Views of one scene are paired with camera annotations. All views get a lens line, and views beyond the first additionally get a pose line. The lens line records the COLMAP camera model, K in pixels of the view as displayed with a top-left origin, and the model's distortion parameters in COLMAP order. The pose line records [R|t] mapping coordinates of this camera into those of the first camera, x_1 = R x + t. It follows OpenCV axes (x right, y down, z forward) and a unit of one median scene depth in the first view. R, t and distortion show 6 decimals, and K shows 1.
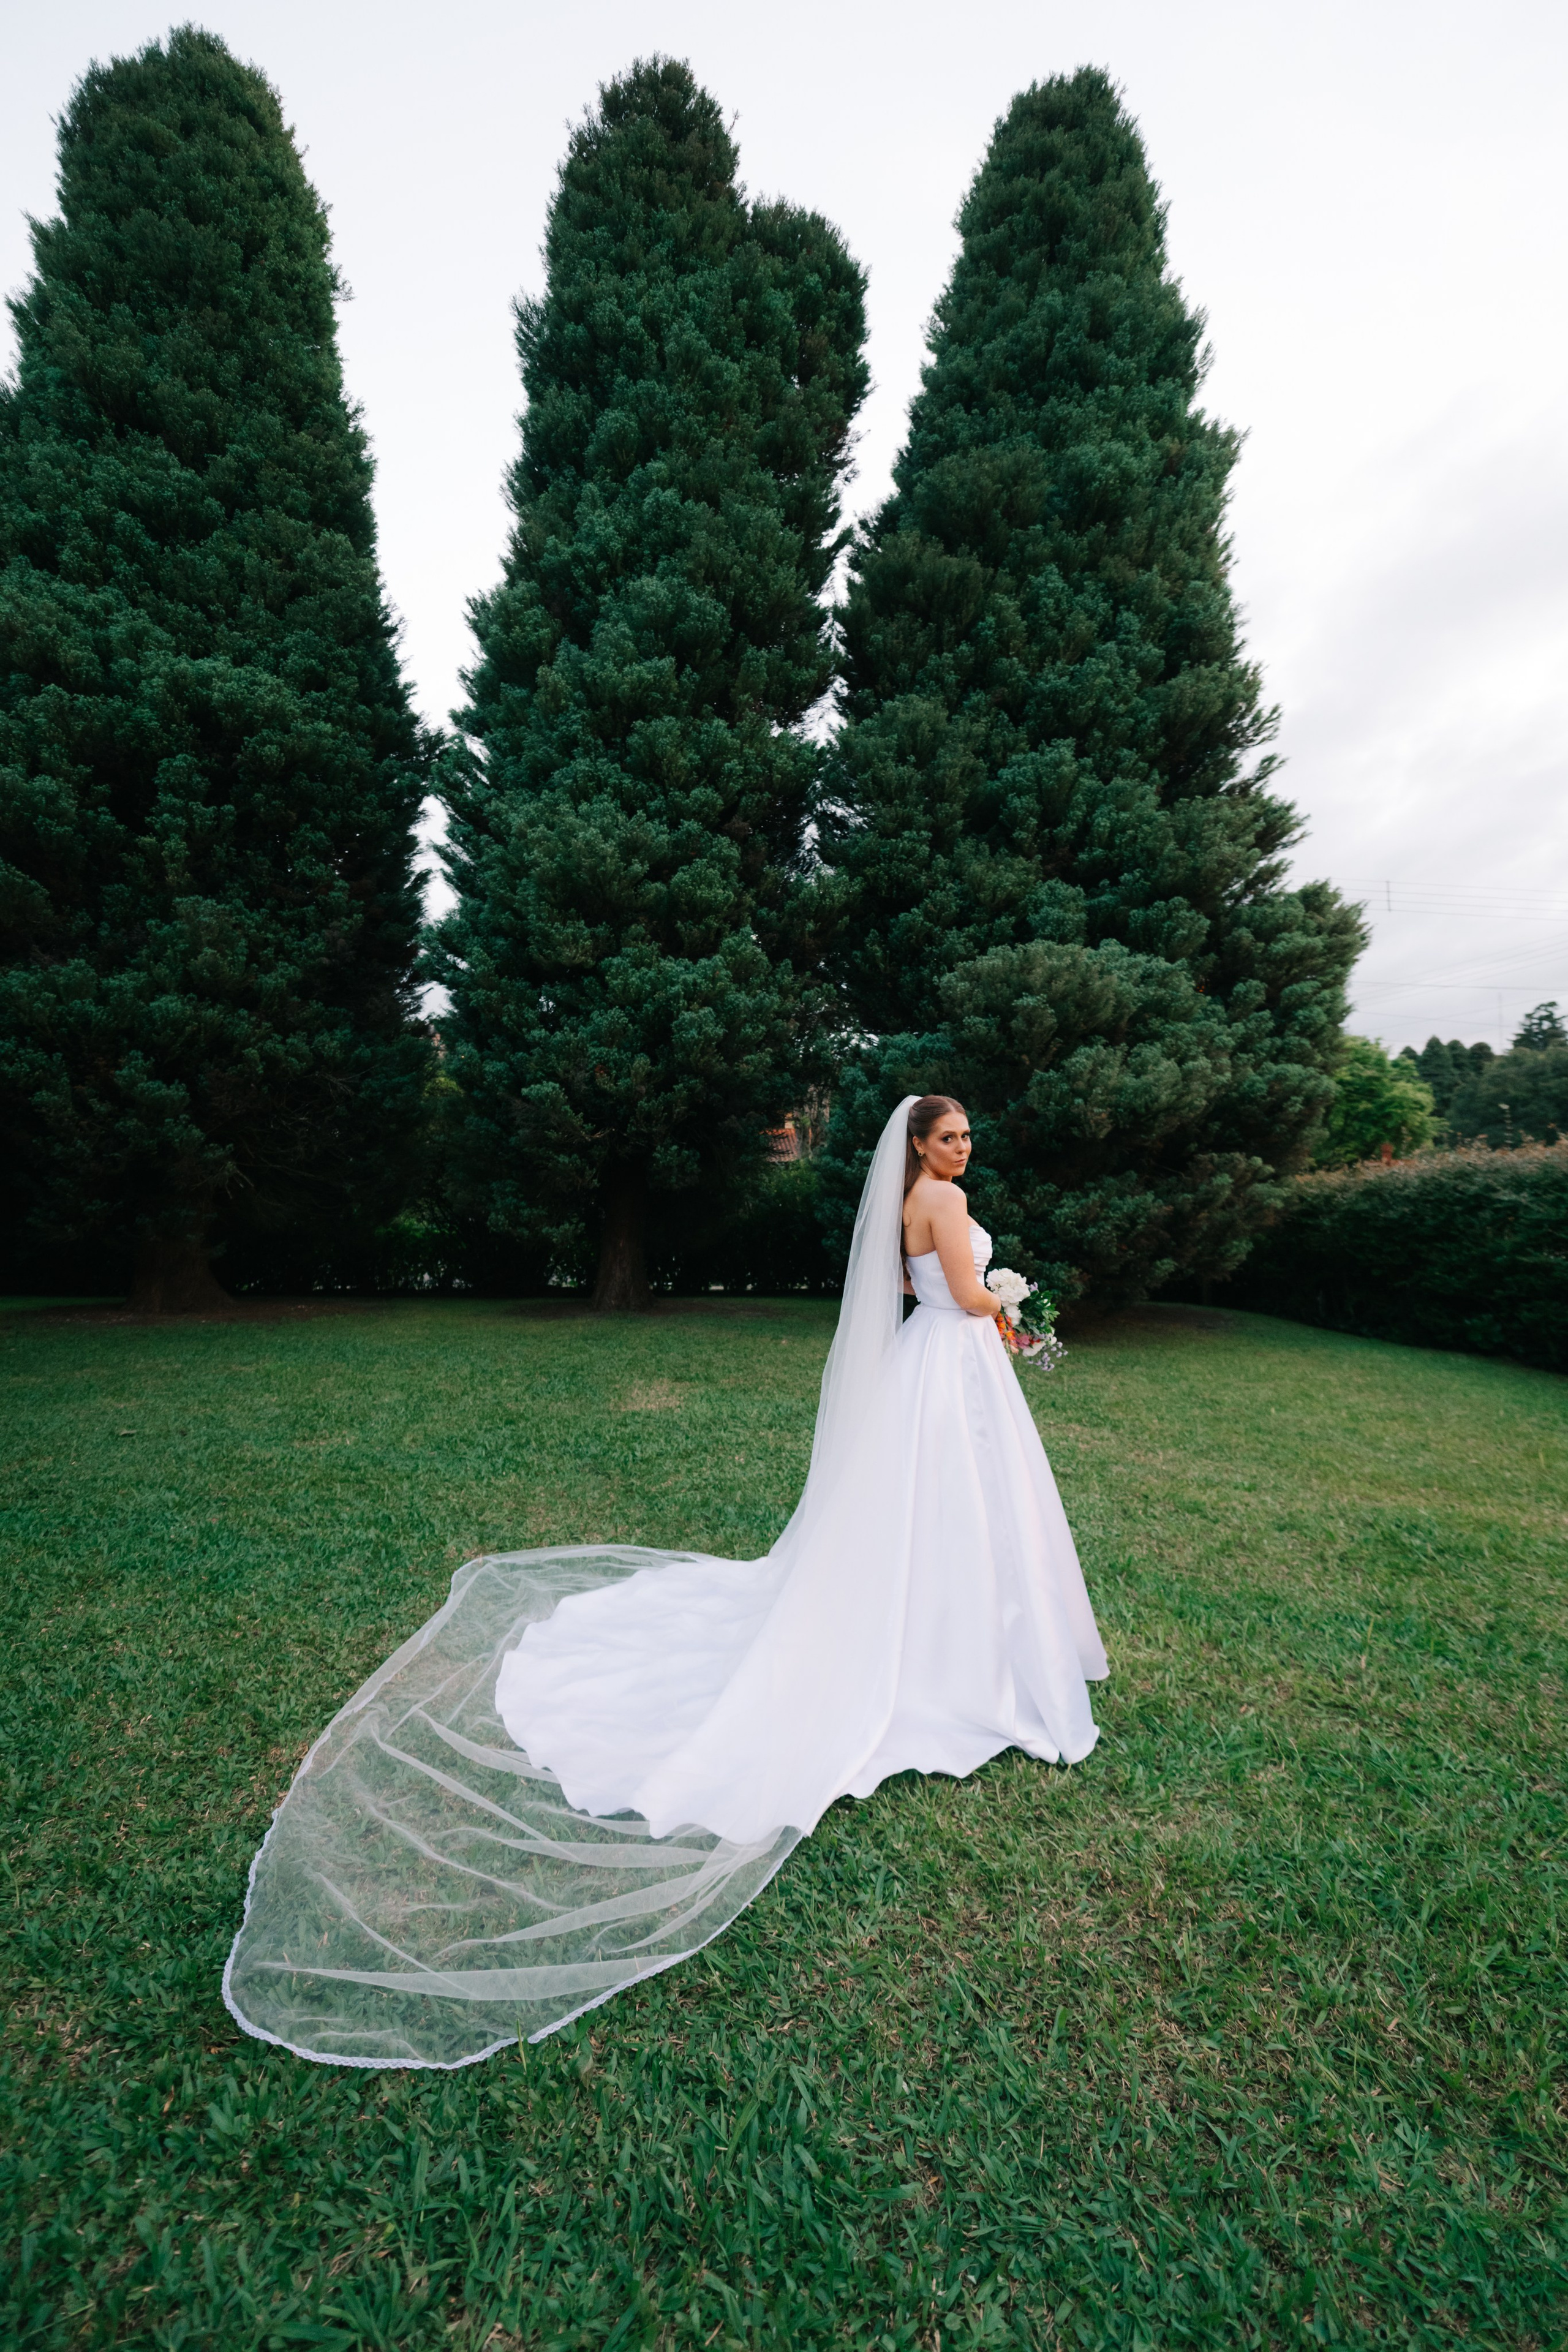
lens RADIAL K [[917.9, 0, 797.3], [0, 917.9, 1175.2], [0, 0, 1]] dist [0.003042, 0.000108]
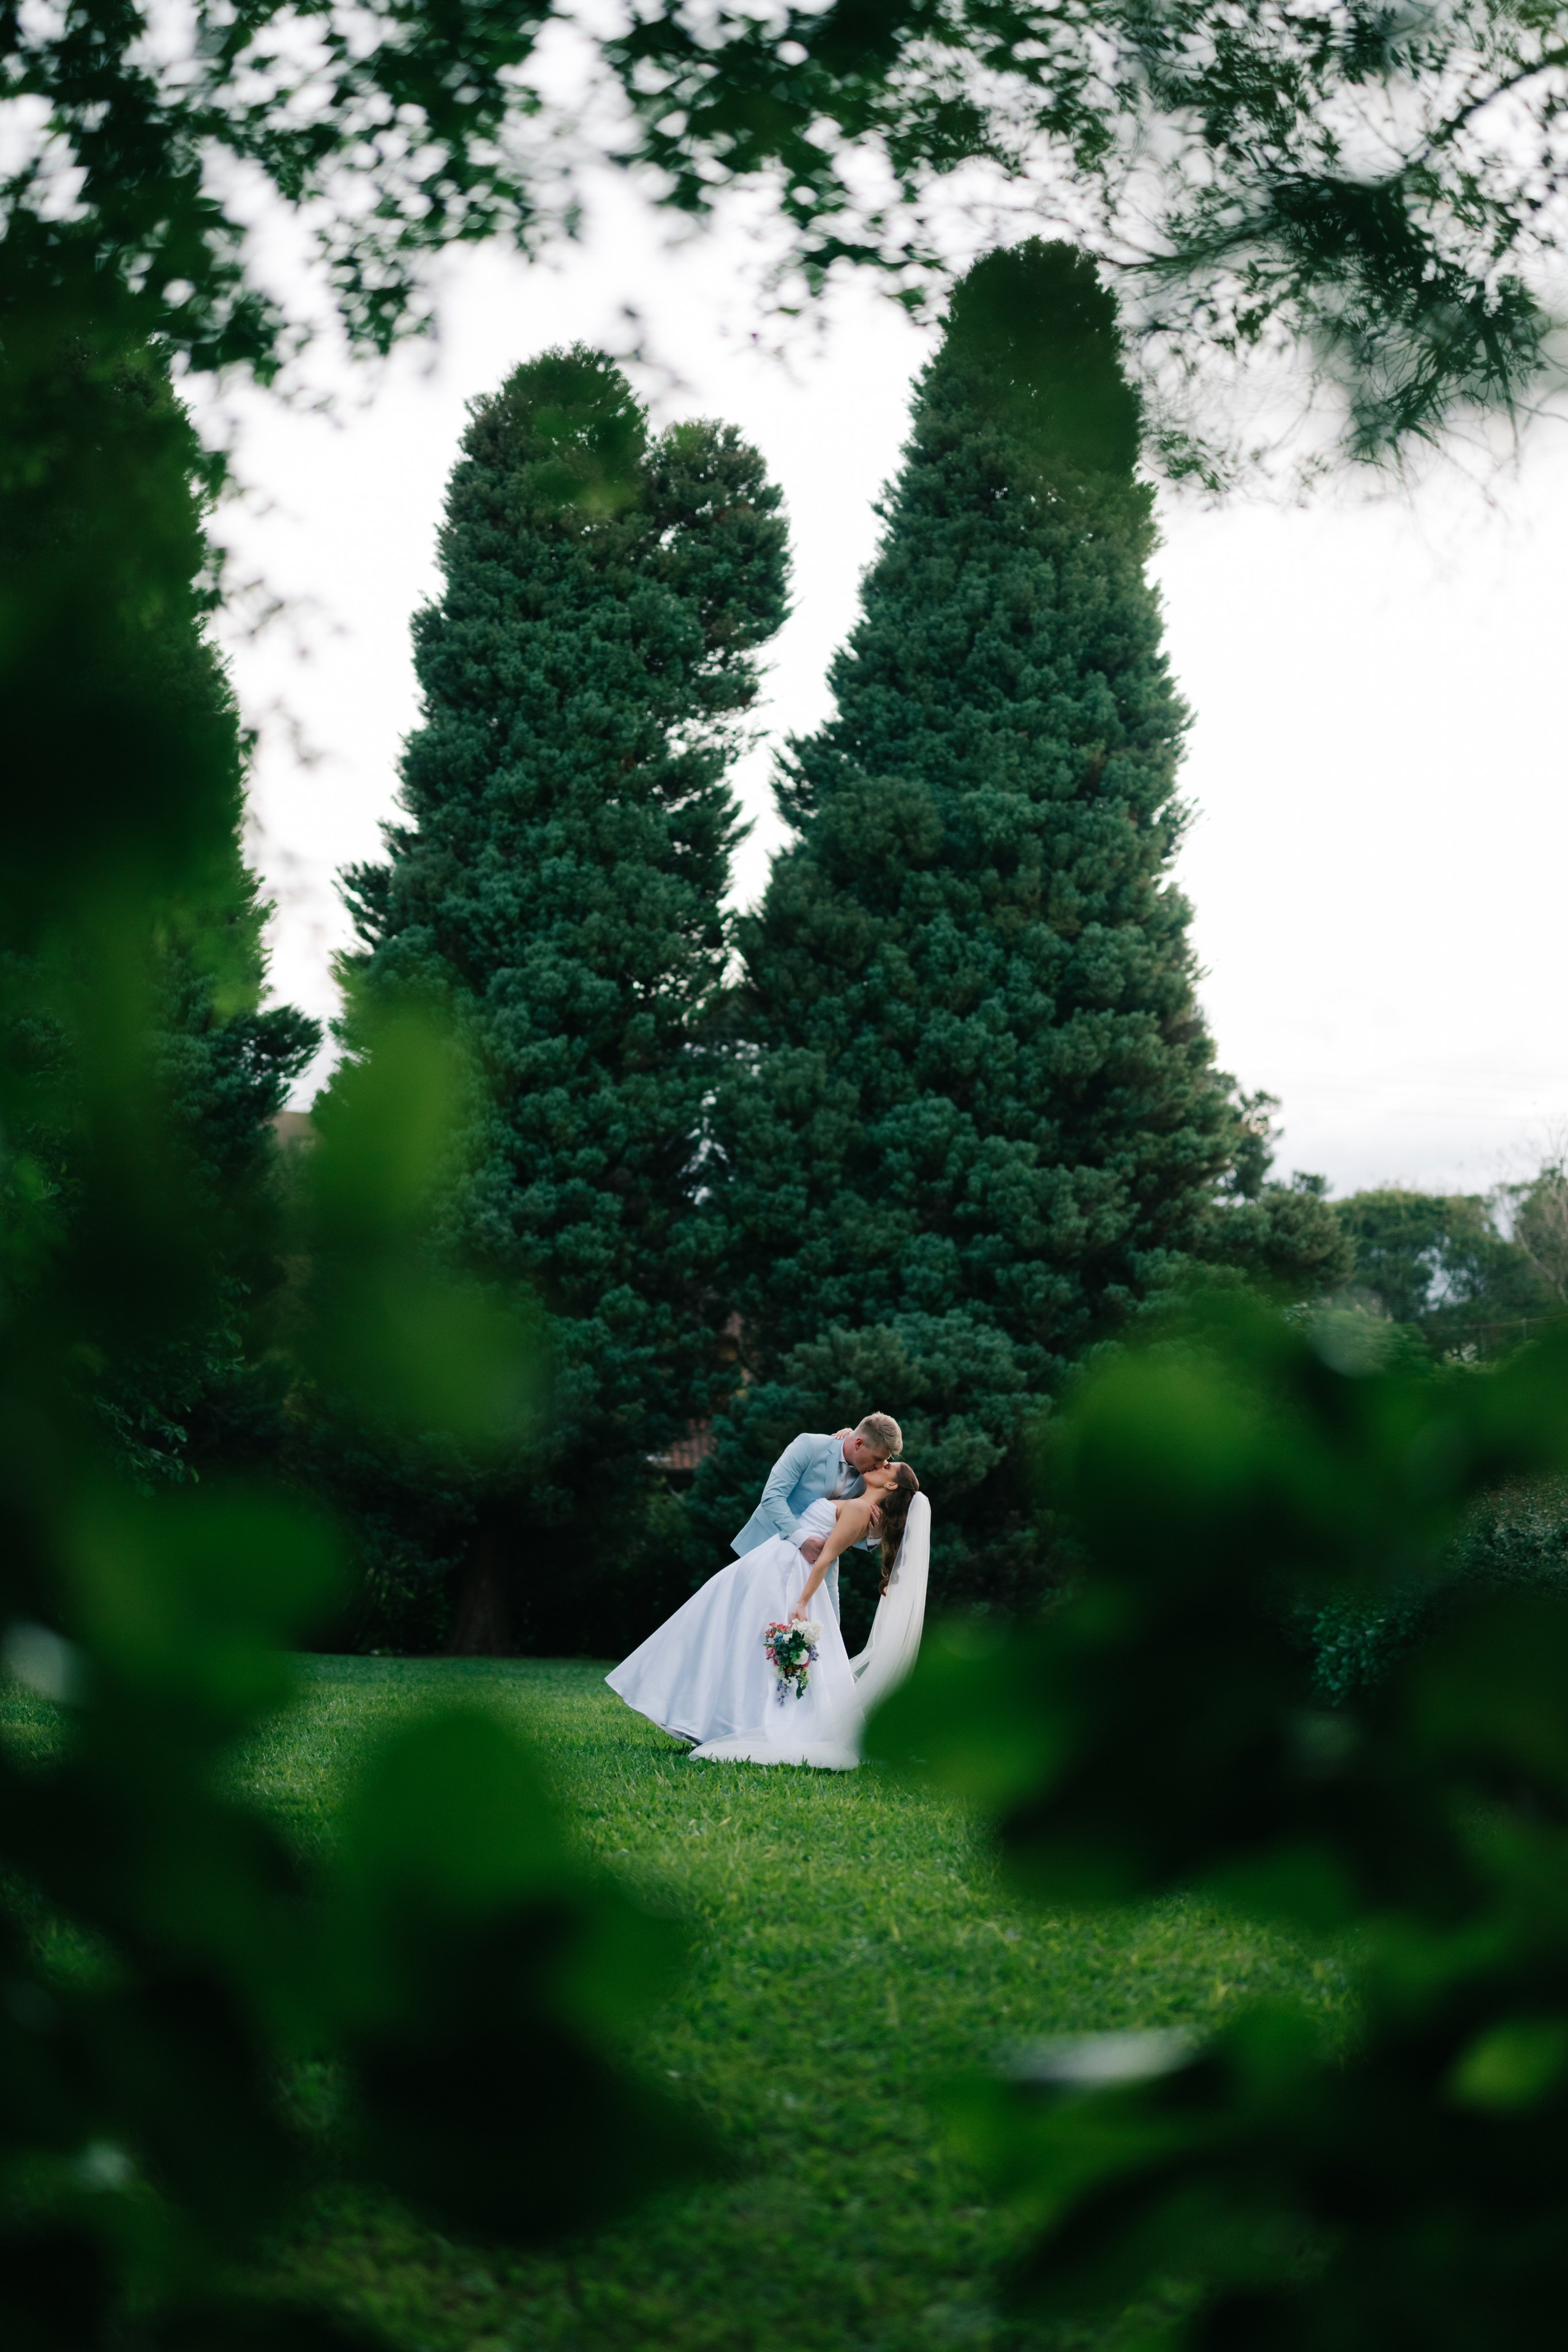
lens RADIAL K [[3388.5, 0, 782.2], [0, 3388.5, 1162.2], [0, 0, 1]] dist [0.004602, 0.000000]
pose [[0.999184, 0.025584, -0.031259, 0.236831], [-0.028324, 0.995486, -0.090584, -0.055380], [0.028801, 0.091395, 0.995398, -2.812167]]
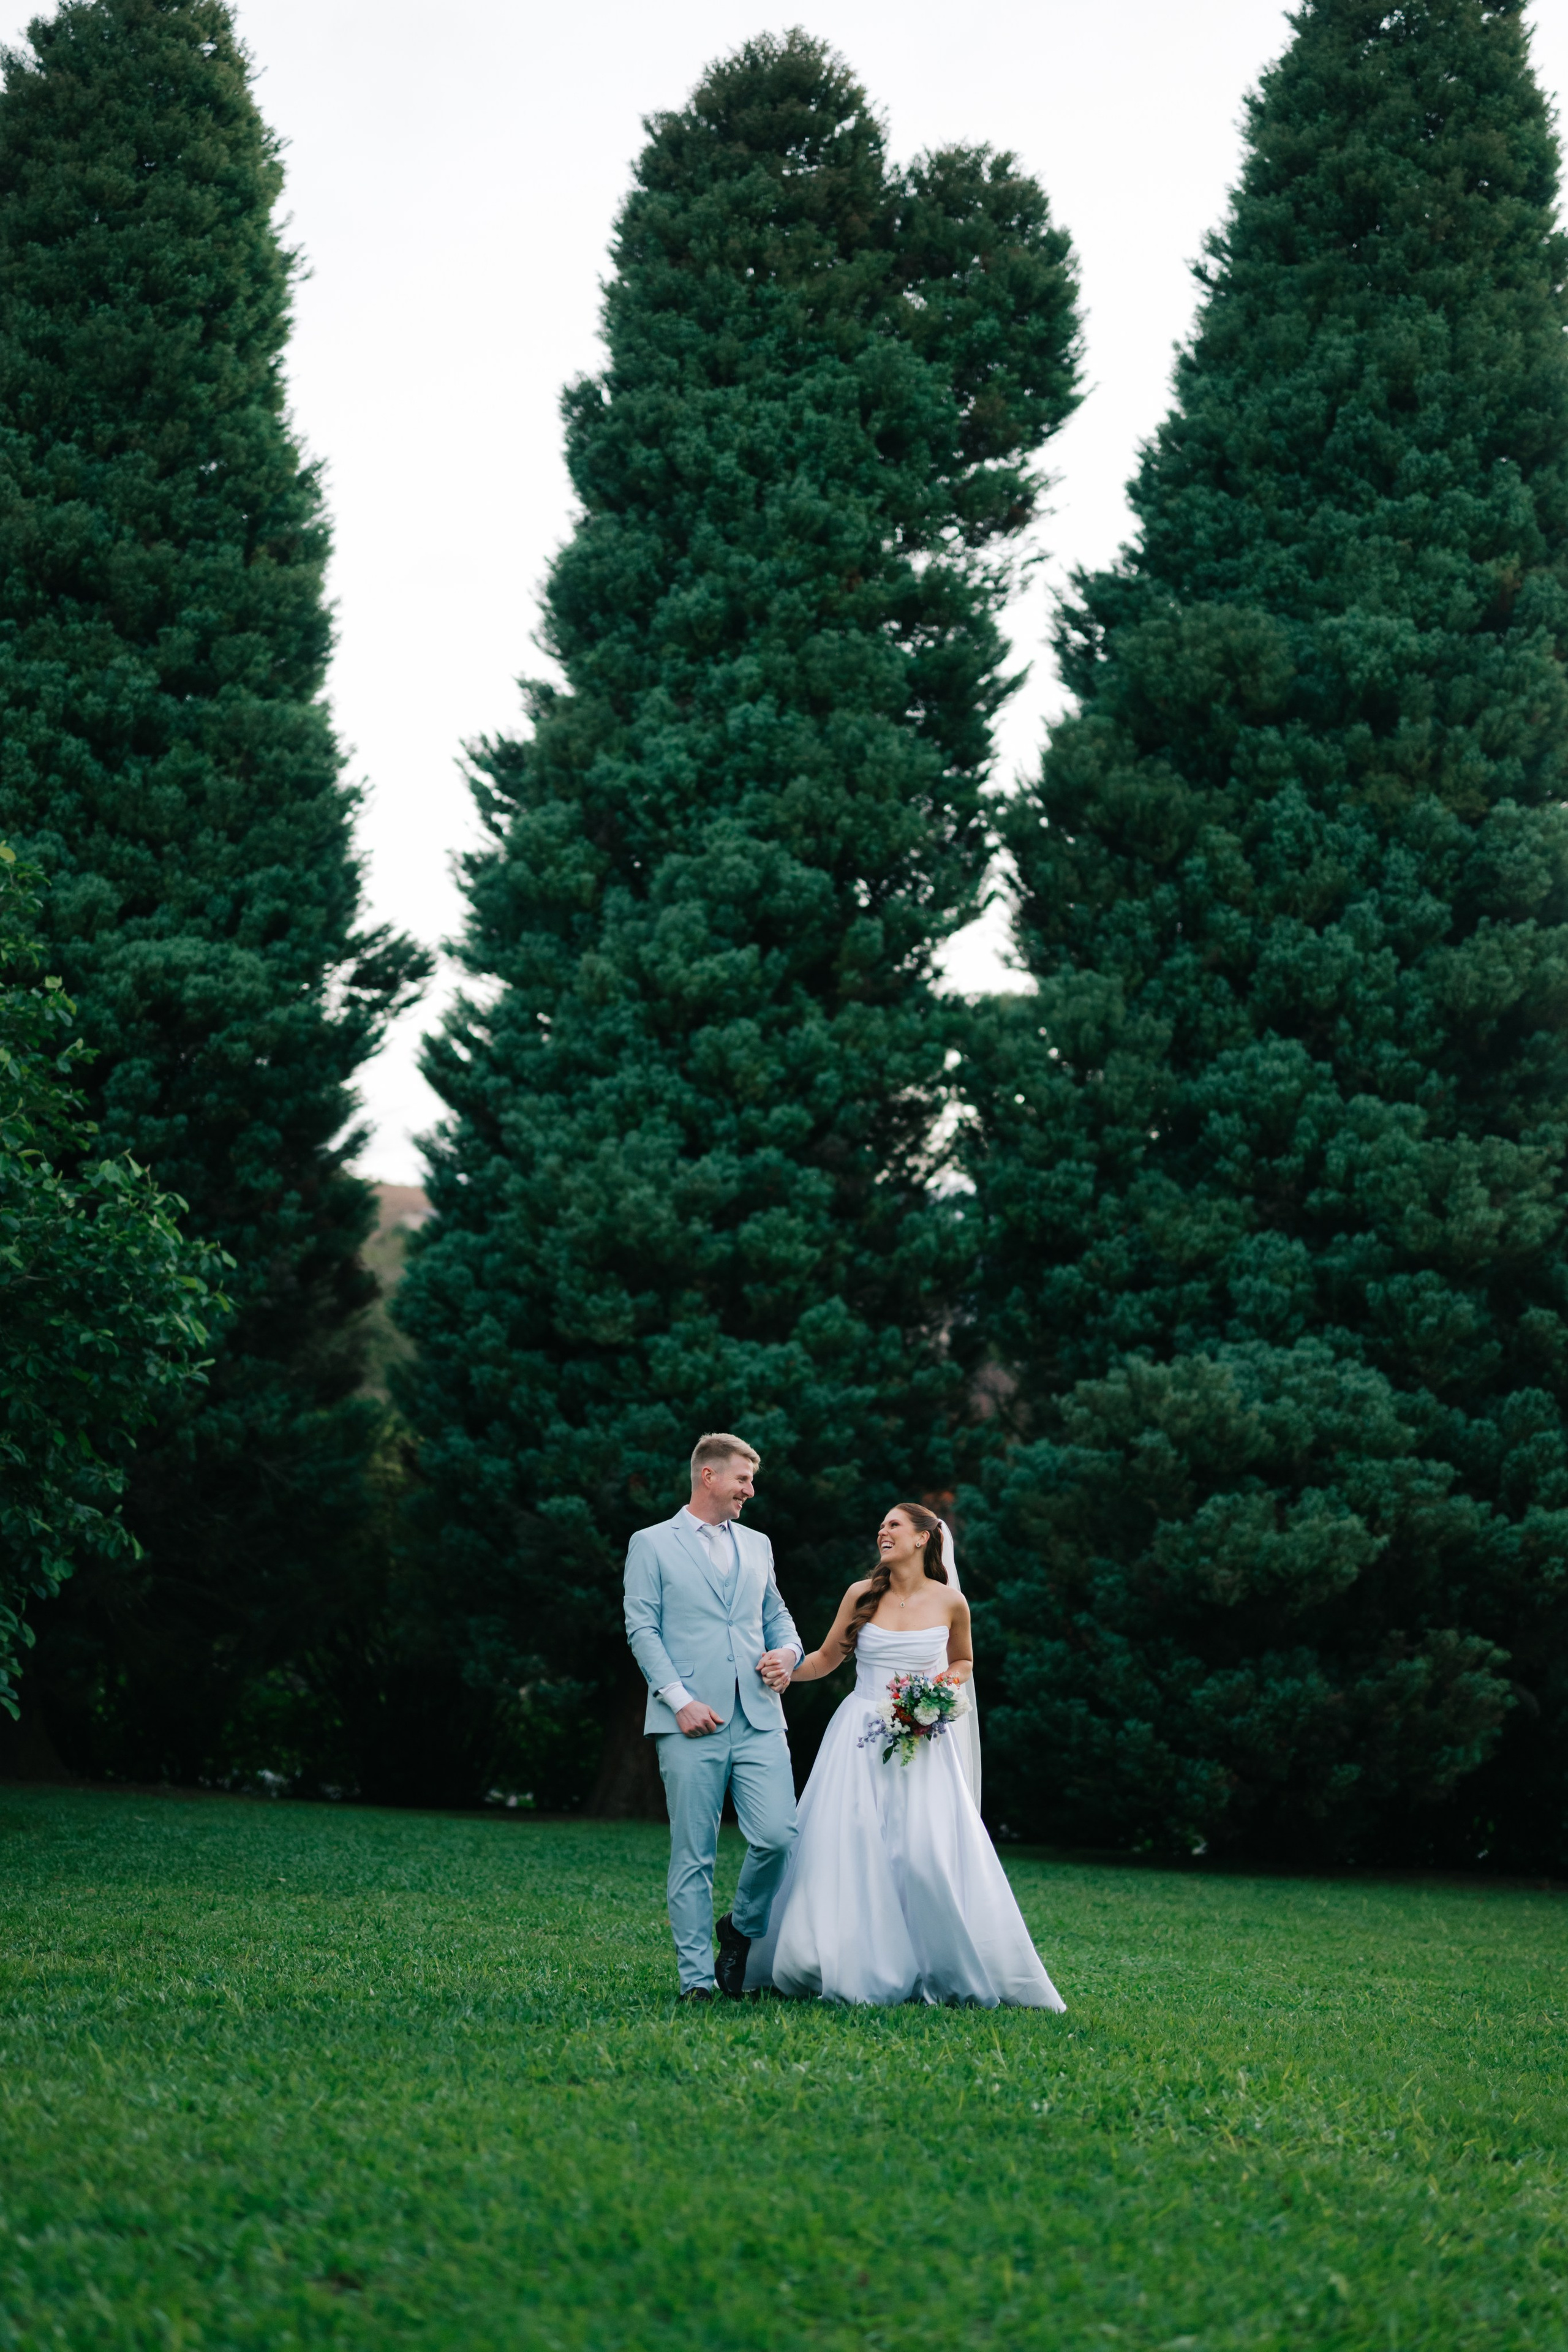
lens RADIAL K [[3388.5, 0, 775.6], [0, 3388.5, 1175.9], [0, 0, 1]] dist [0.004602, 0.000000]
pose [[0.992538, 0.034285, -0.117013, 0.209022], [-0.048216, 0.991796, -0.118388, -0.033863], [0.111994, 0.123147, 0.986049, -1.685360]]
